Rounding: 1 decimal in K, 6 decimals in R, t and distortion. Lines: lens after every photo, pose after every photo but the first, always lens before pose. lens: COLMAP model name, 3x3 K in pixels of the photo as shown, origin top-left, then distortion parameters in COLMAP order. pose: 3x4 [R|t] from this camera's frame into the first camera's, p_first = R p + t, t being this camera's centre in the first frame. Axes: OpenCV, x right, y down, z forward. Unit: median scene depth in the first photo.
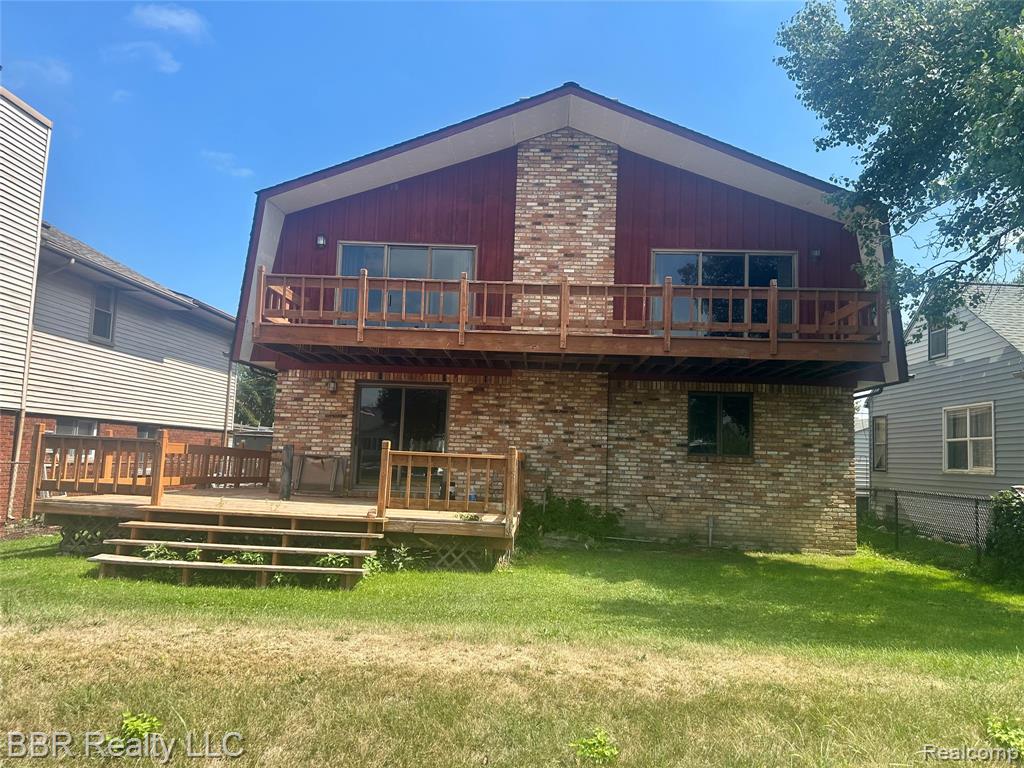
lens RADIAL K [[771.4, 0, 503.5], [0, 771.4, 390.4], [0, 0, 1]] dist [0.042329, -0.038326]
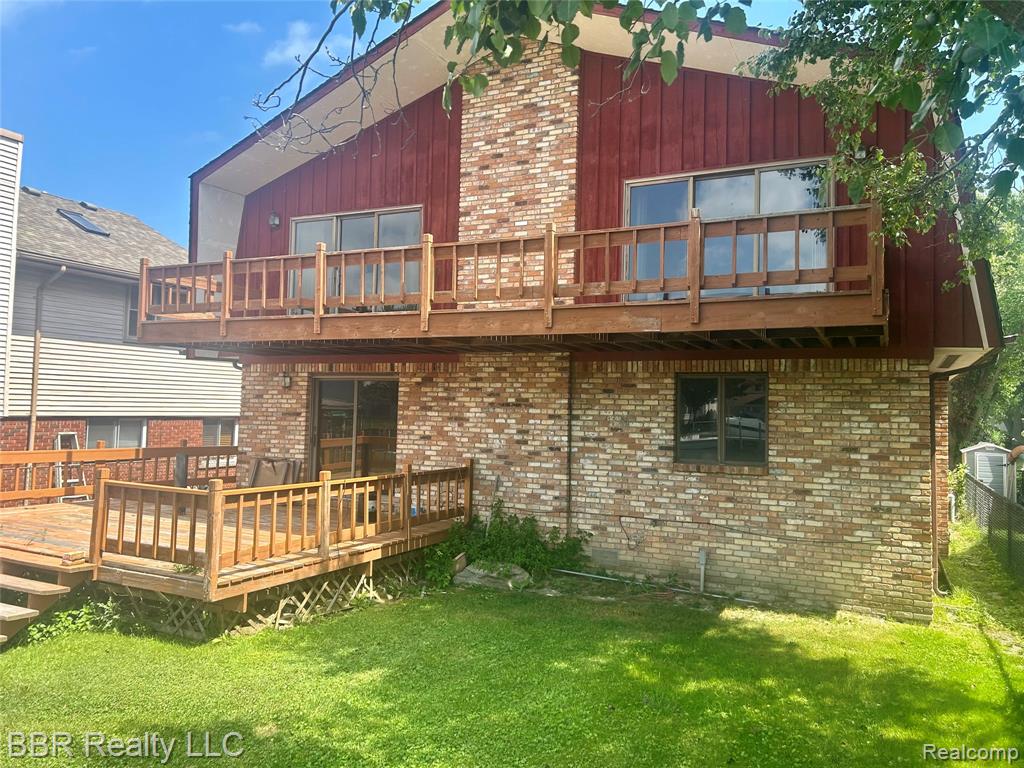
lens RADIAL K [[771.4, 0, 517.1], [0, 771.4, 376.1], [0, 0, 1]] dist [0.042329, -0.038326]
pose [[0.921271, -0.034599, -0.387379, 0.383009], [0.047591, 0.998579, 0.023994, -0.020381], [0.385998, -0.040541, 0.921608, 0.279324]]
